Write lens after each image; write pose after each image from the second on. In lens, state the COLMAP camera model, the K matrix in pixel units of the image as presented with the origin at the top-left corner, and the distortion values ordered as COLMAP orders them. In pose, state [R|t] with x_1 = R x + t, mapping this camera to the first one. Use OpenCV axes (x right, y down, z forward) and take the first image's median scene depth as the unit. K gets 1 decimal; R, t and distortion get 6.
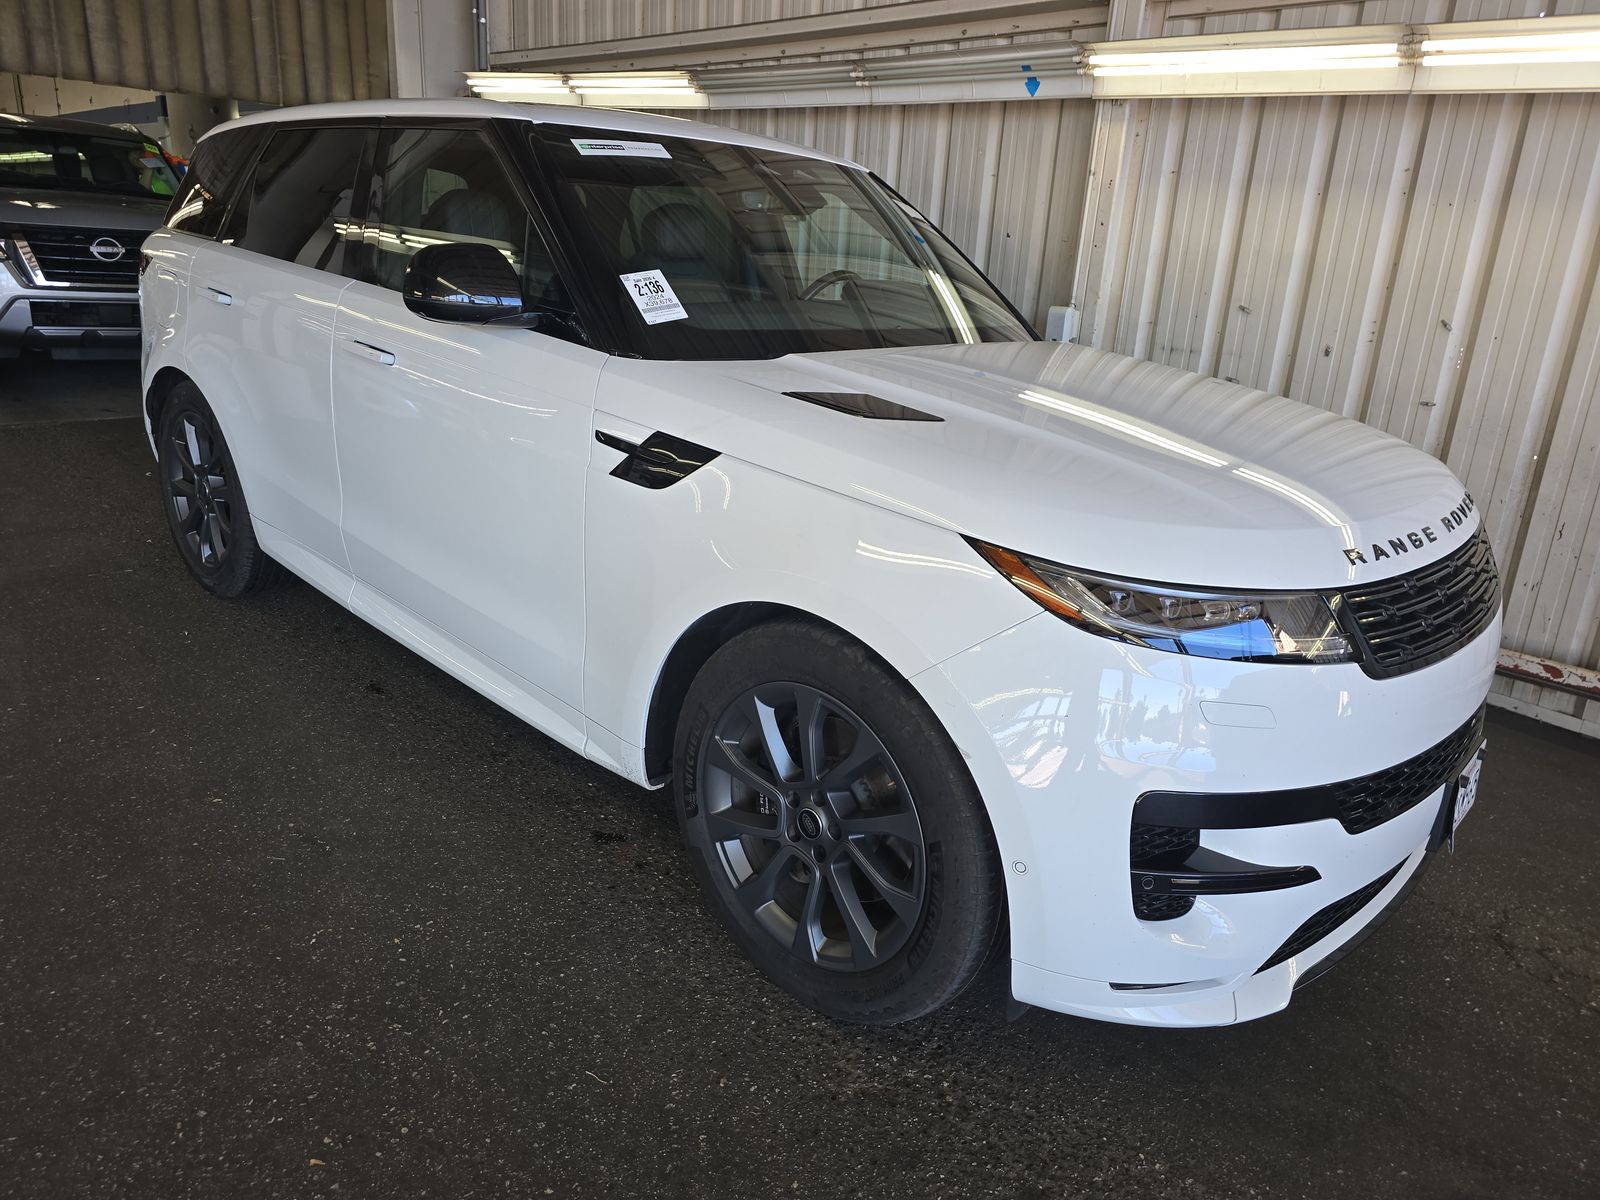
lens RADIAL K [[1105.5, 0, 800.0], [0, 1105.5, 600.0], [0, 0, 1]] dist [0.031049, -0.003029]
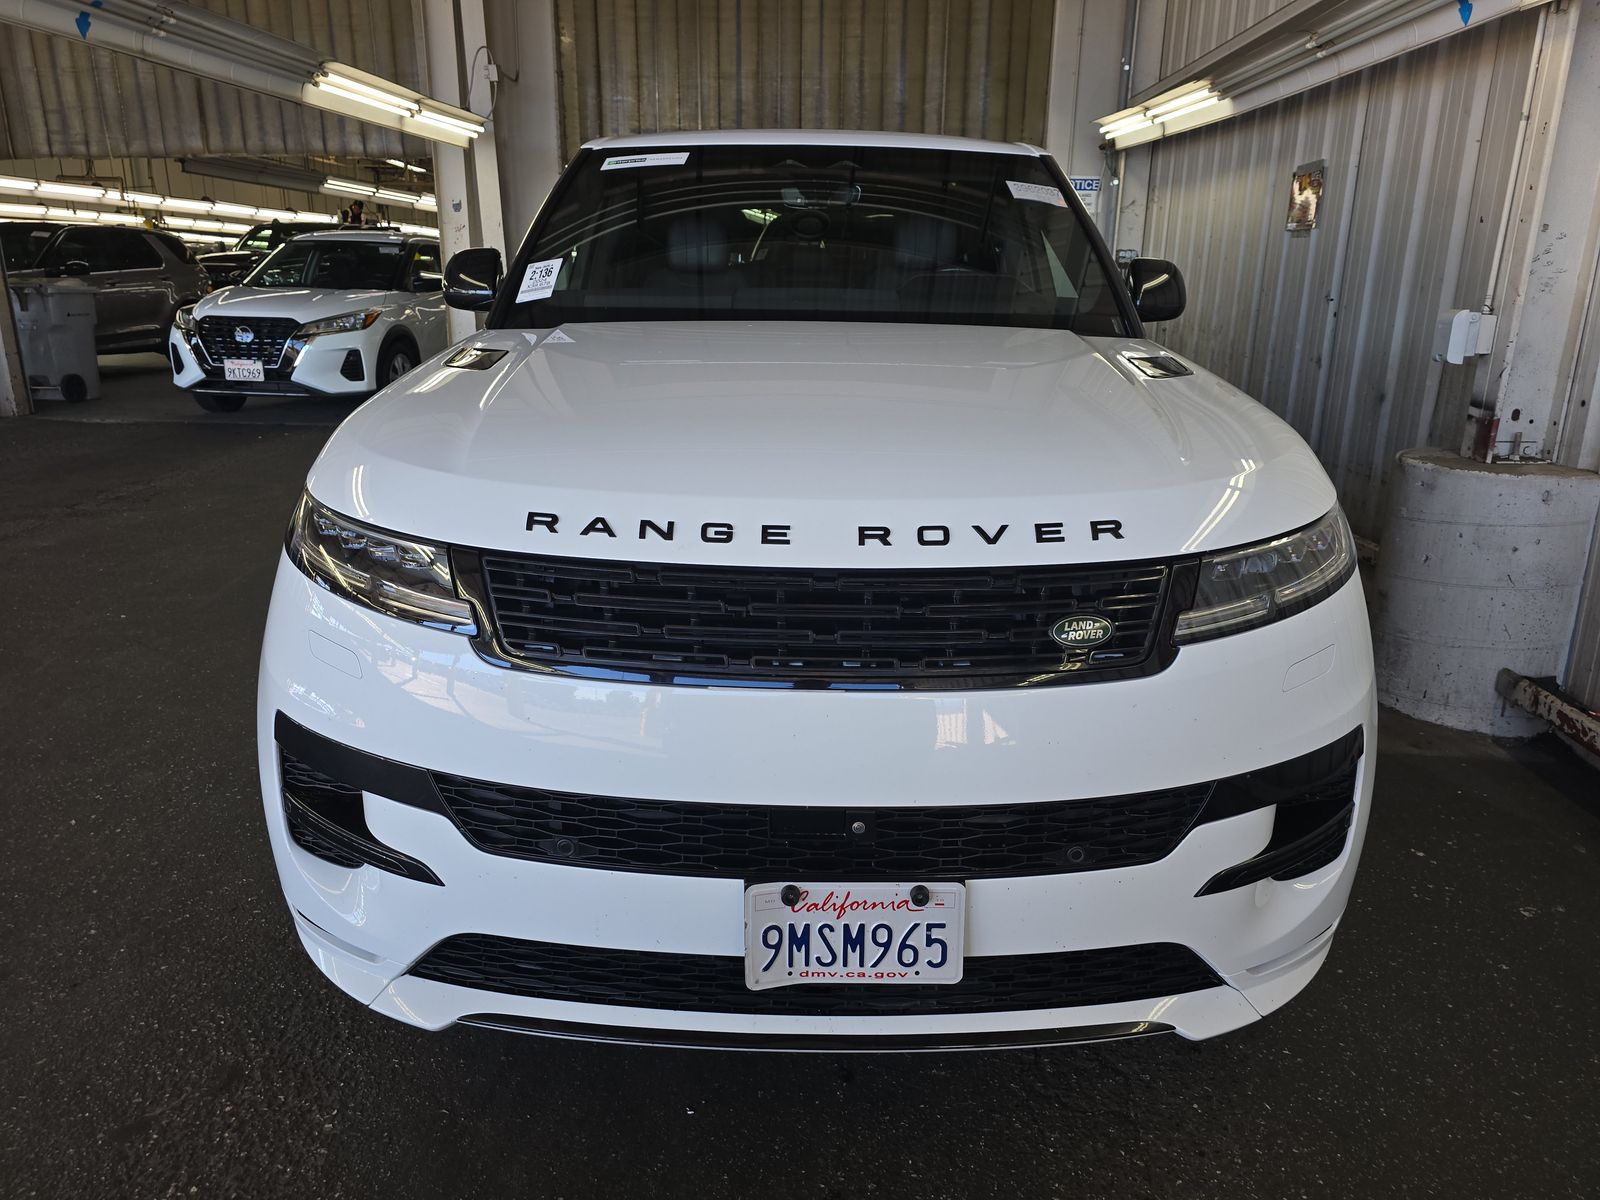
lens RADIAL K [[1105.5, 0, 800.0], [0, 1105.5, 600.0], [0, 0, 1]] dist [0.031049, -0.003029]
pose [[0.667973, 0.159380, -0.726918, 0.489248], [-0.204933, 0.978425, 0.026208, -0.017325], [0.715412, 0.131463, 0.686224, 0.230283]]
